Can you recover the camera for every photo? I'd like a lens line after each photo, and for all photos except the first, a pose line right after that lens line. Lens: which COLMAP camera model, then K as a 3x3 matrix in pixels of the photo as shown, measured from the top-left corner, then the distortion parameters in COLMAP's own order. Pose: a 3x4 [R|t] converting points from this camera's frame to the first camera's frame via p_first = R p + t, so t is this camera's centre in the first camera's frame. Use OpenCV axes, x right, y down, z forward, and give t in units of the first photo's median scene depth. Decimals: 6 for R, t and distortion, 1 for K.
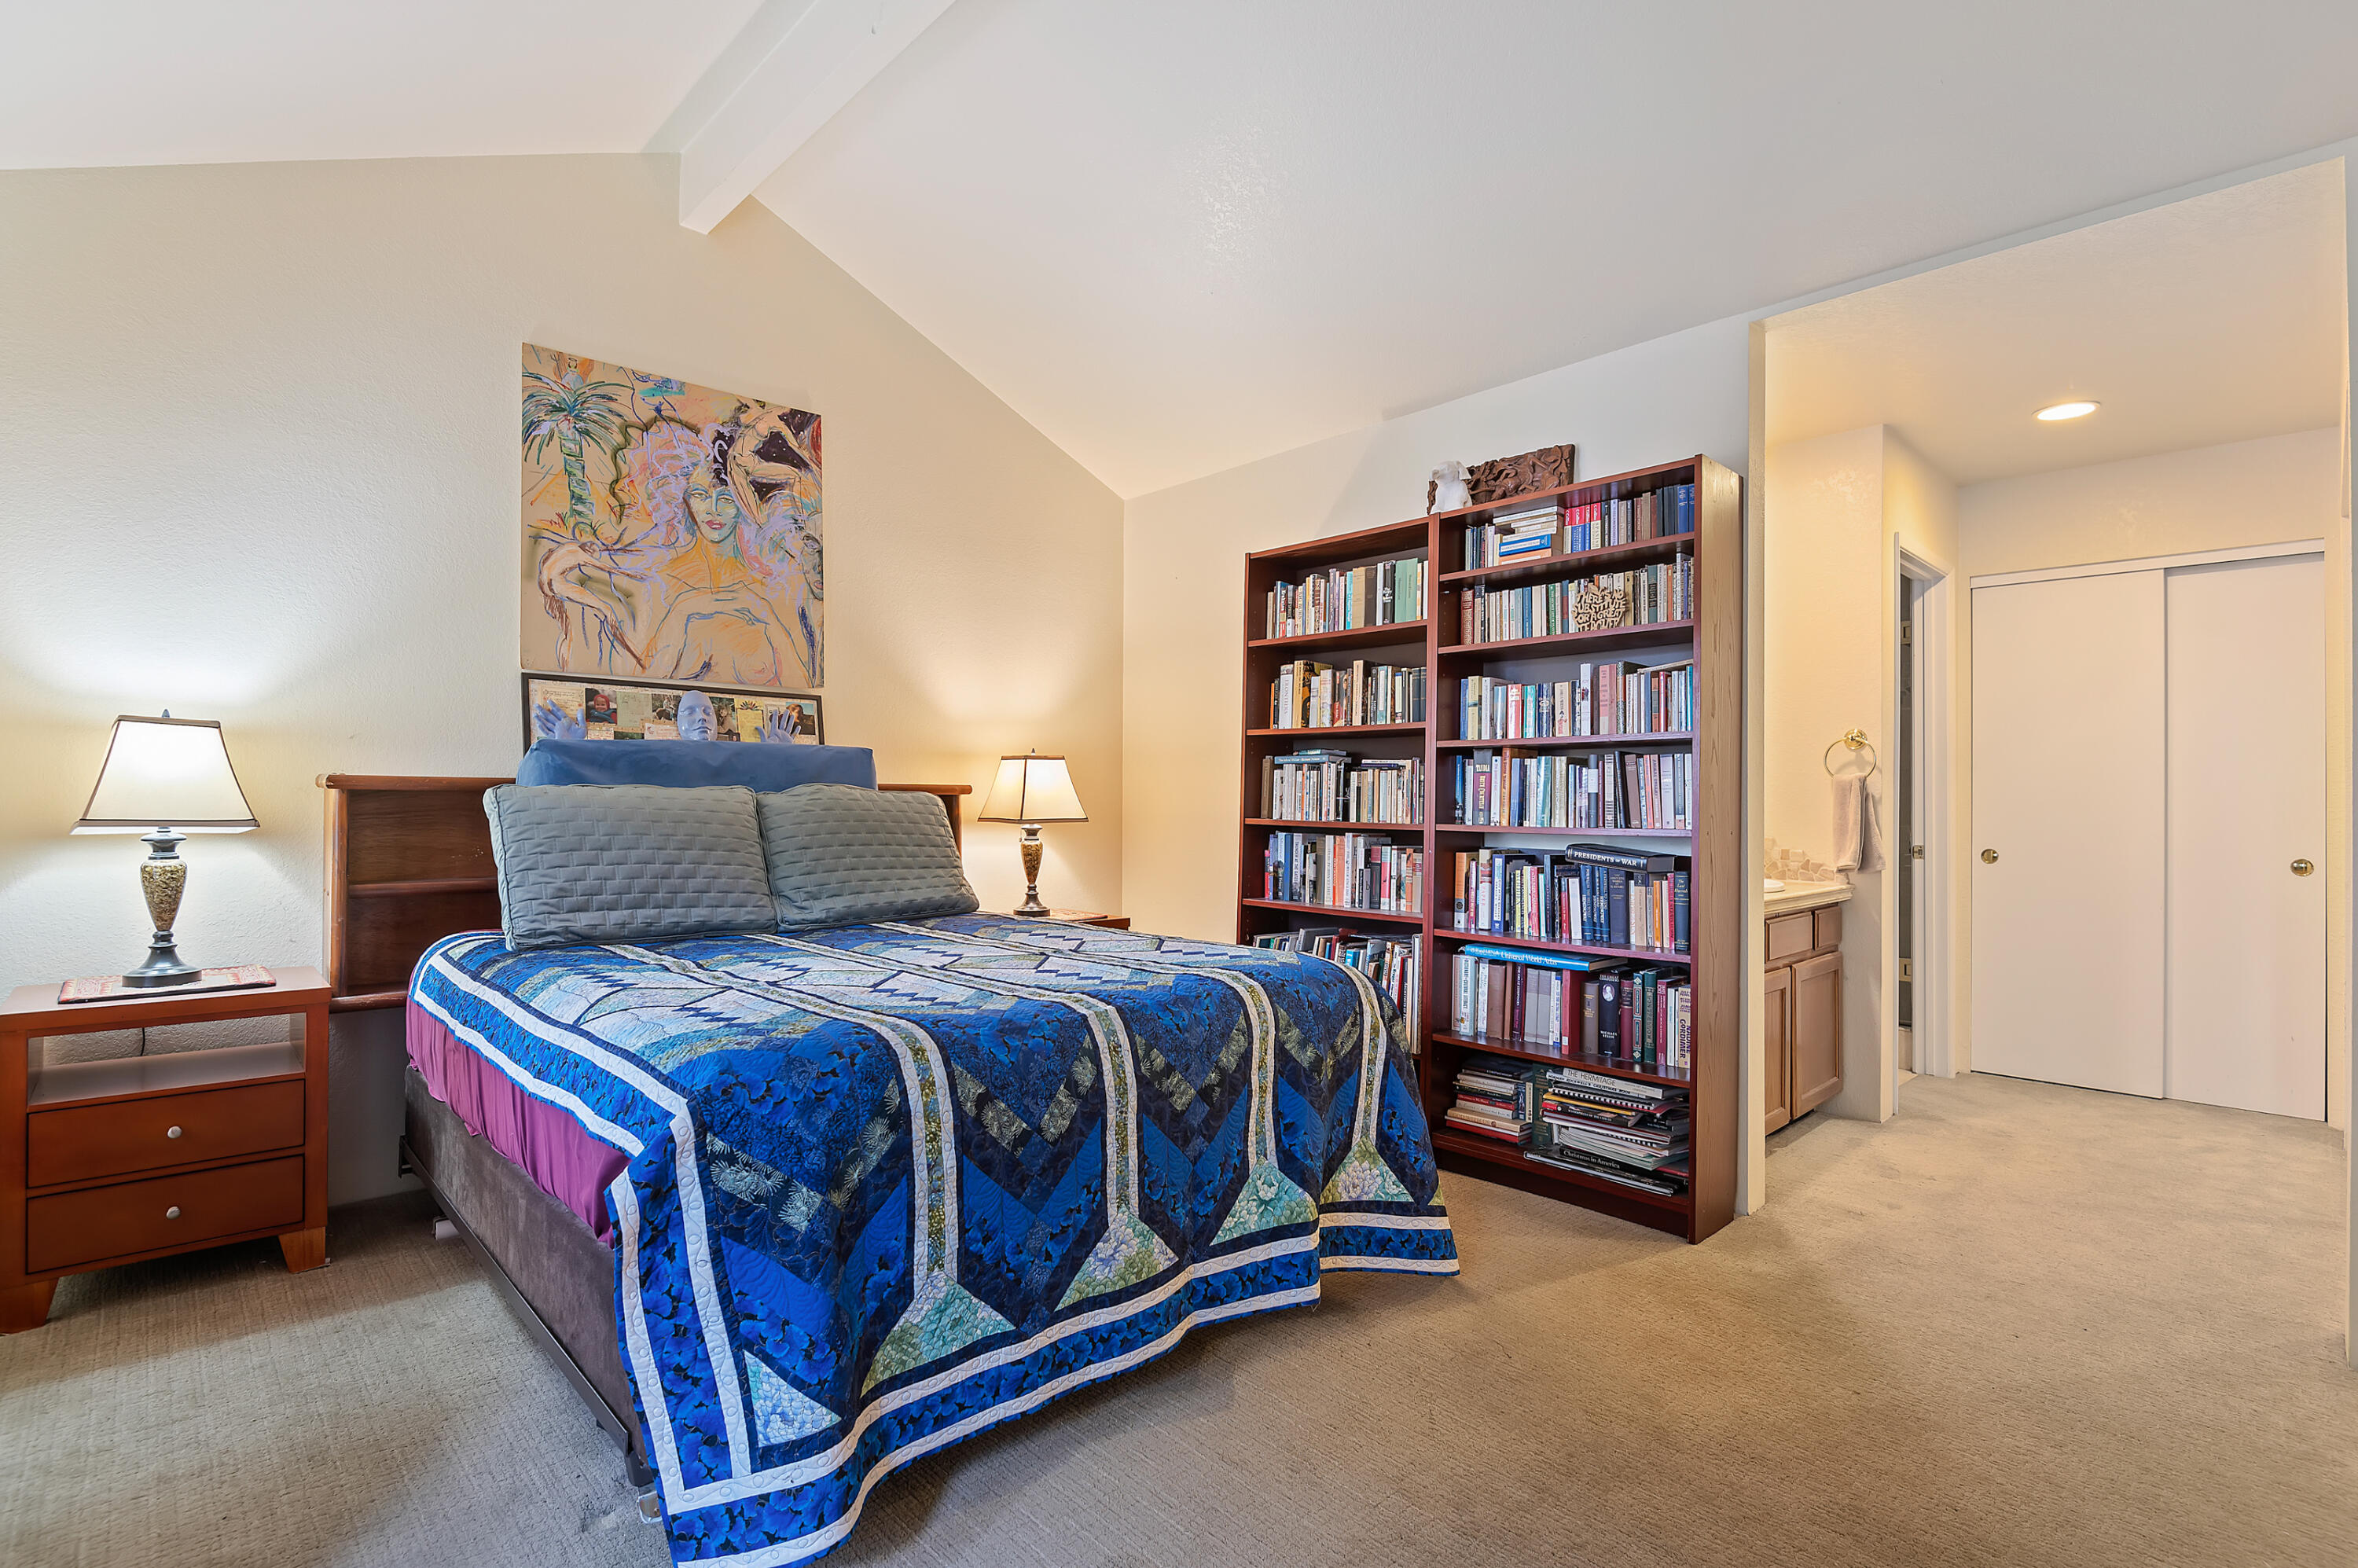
lens RADIAL K [[1101.0, 0, 1186.7], [0, 1101.0, 792.7], [0, 0, 1]] dist [0.016531, -0.024471]
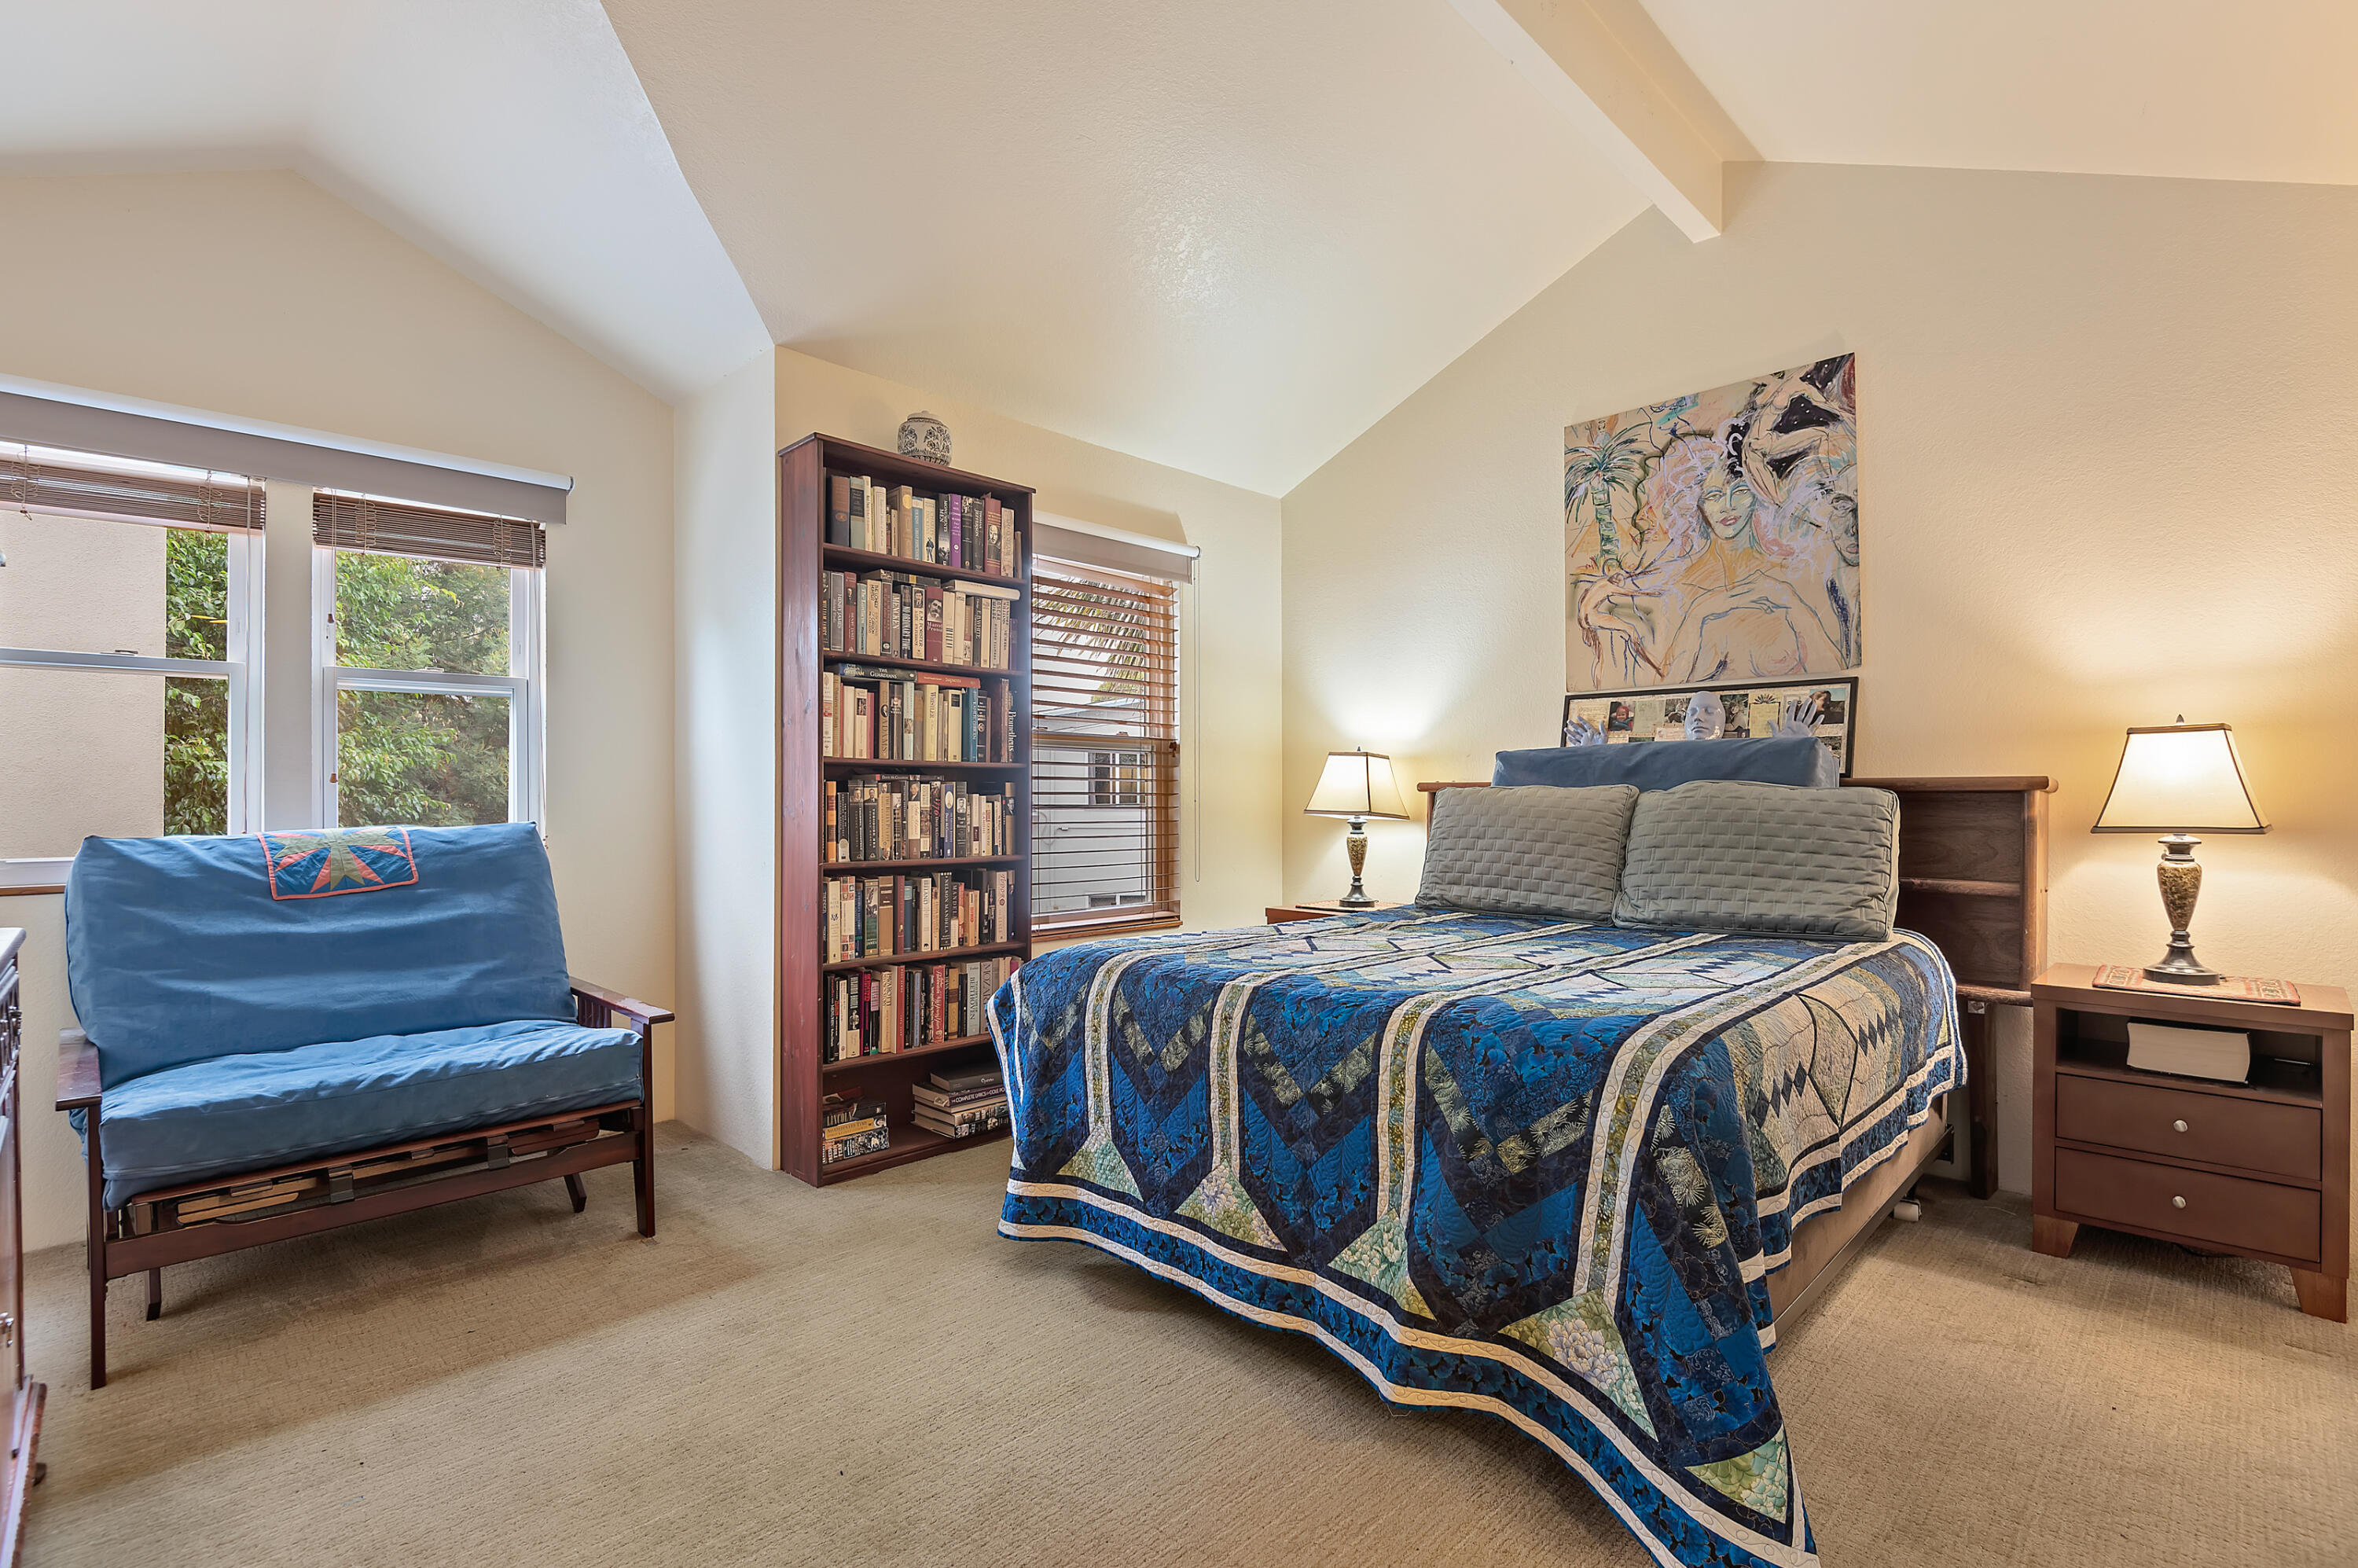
lens RADIAL K [[1101.0, 0, 1186.7], [0, 1101.0, 792.7], [0, 0, 1]] dist [0.016531, -0.024471]
pose [[0.029893, -0.009414, -0.999509, 0.577081], [0.007588, 0.999929, -0.009191, 0.007196], [0.999524, -0.007309, 0.029962, 0.507923]]
